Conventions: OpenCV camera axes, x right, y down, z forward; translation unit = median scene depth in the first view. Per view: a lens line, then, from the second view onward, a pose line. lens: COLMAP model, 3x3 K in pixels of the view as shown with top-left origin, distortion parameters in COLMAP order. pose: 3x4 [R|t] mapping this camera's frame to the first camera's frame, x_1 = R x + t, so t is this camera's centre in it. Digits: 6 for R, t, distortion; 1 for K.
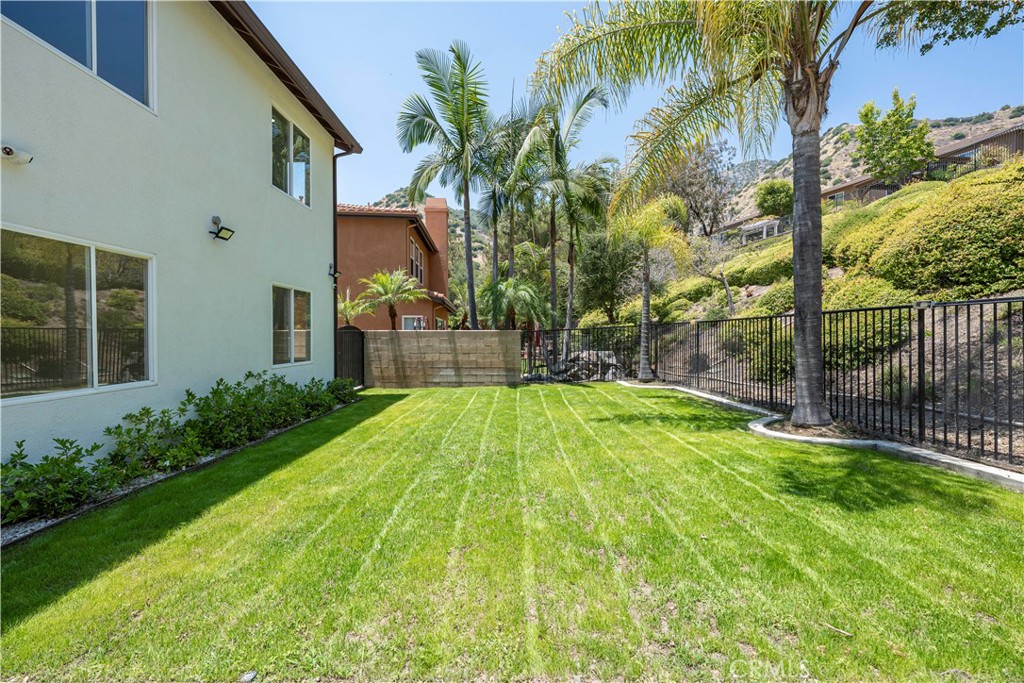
lens RADIAL K [[437.2, 0, 507.7], [0, 437.2, 338.9], [0, 0, 1]] dist [0.001532, -0.000177]
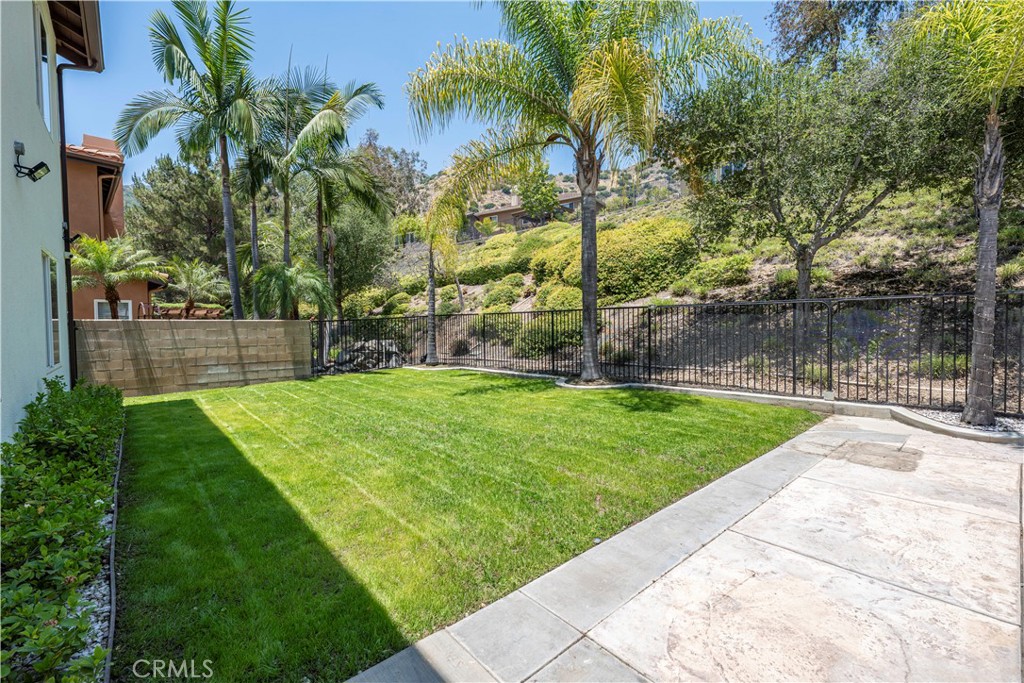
lens RADIAL K [[437.2, 0, 507.7], [0, 437.2, 338.9], [0, 0, 1]] dist [0.001532, -0.000177]
pose [[0.744128, -0.024431, 0.667591, -0.283190], [0.011447, 0.999651, 0.023824, 0.003153], [-0.667939, -0.010087, 0.744147, 0.010862]]
